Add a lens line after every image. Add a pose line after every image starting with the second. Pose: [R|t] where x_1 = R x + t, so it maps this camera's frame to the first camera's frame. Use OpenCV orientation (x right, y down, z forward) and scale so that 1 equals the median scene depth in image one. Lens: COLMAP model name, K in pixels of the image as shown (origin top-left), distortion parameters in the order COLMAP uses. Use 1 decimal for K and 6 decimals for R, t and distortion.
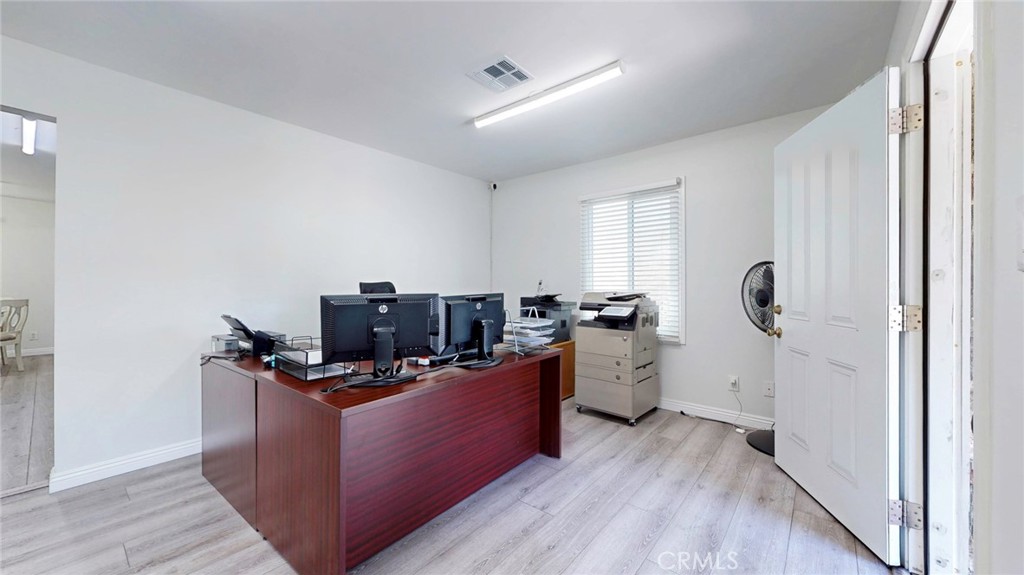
lens RADIAL K [[377.5, 0, 513.0], [0, 377.5, 287.0], [0, 0, 1]] dist [-0.001795, -0.000254]
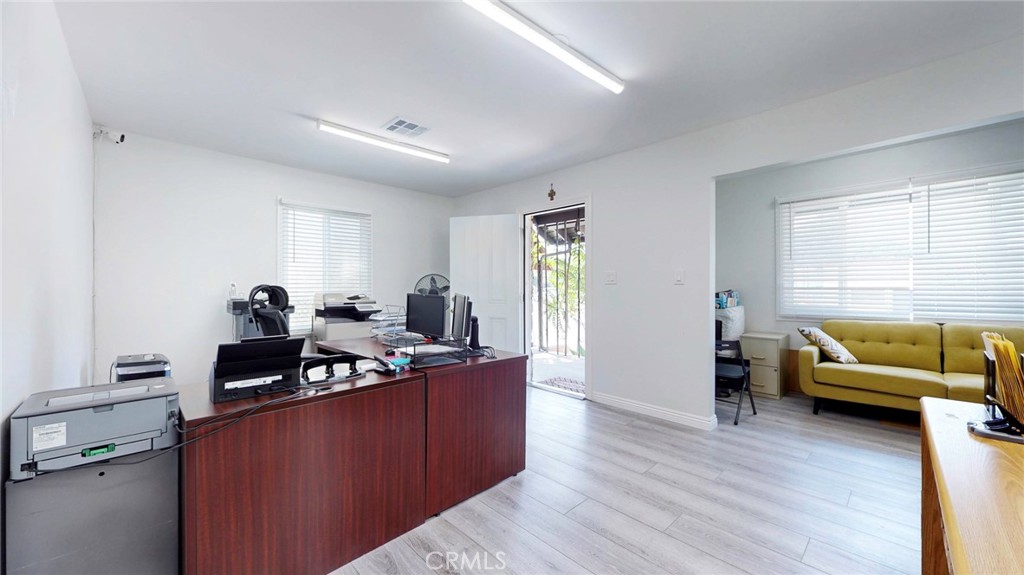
lens RADIAL K [[384.0, 0, 512.4], [0, 384.0, 285.8], [0, 0, 1]] dist [0.003768, -0.000050]
pose [[0.107437, 0.002409, 0.994209, -1.121813], [0.012790, 0.999911, -0.003805, 0.000375], [-0.994130, 0.013125, 0.107397, 0.417321]]
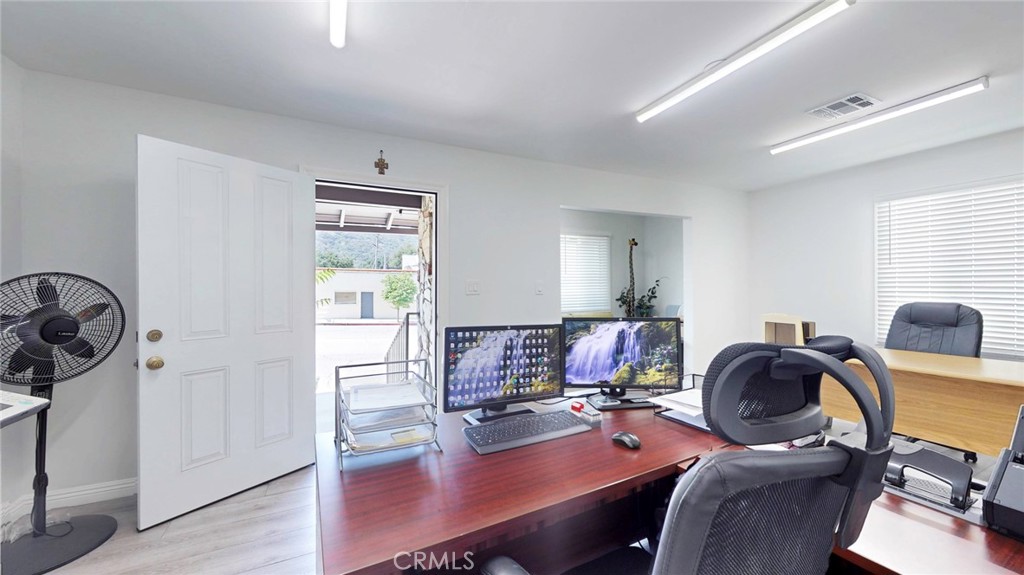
lens RADIAL K [[369.5, 0, 519.7], [0, 369.5, 287.8], [0, 0, 1]] dist [-0.023276, 0.005888]
pose [[-0.911391, 0.009550, 0.411430, -0.308583], [0.013367, 0.999890, 0.006401, -0.034874], [-0.411324, 0.011333, -0.911419, 1.221386]]
